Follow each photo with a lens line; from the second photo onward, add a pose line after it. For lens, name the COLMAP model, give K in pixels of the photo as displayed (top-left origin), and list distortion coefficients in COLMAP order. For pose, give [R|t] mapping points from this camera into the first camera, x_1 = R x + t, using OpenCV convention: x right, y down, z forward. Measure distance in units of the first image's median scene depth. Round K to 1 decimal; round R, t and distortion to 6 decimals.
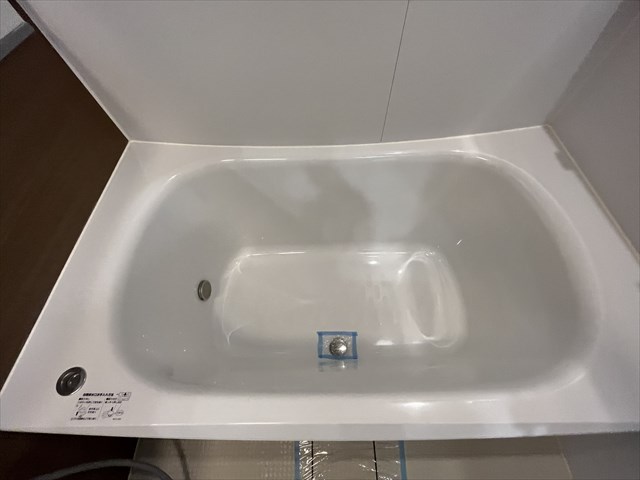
lens RADIAL K [[263.9, 0, 319.9], [0, 263.9, 239.1], [0, 0, 1]] dist [-0.000990, -0.000100]
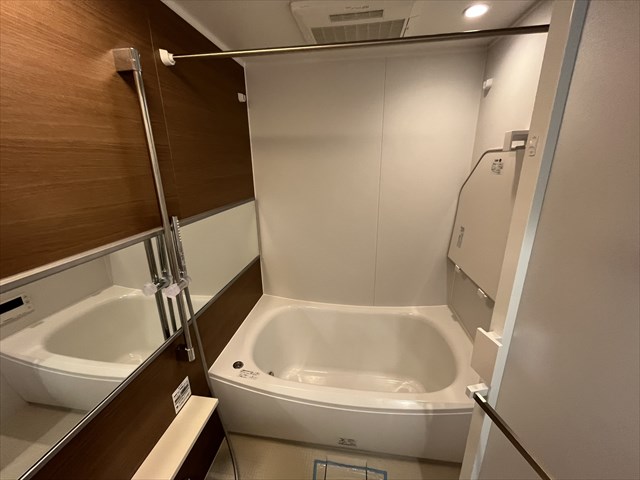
lens RADIAL K [[263.9, 0, 319.9], [0, 263.9, 239.1], [0, 0, 1]] dist [-0.000990, -0.000100]
pose [[0.988574, 0.061418, -0.137657, 0.070032], [-0.138762, 0.727512, -0.671916, 0.792270], [0.058879, 0.683340, 0.727722, -1.032147]]
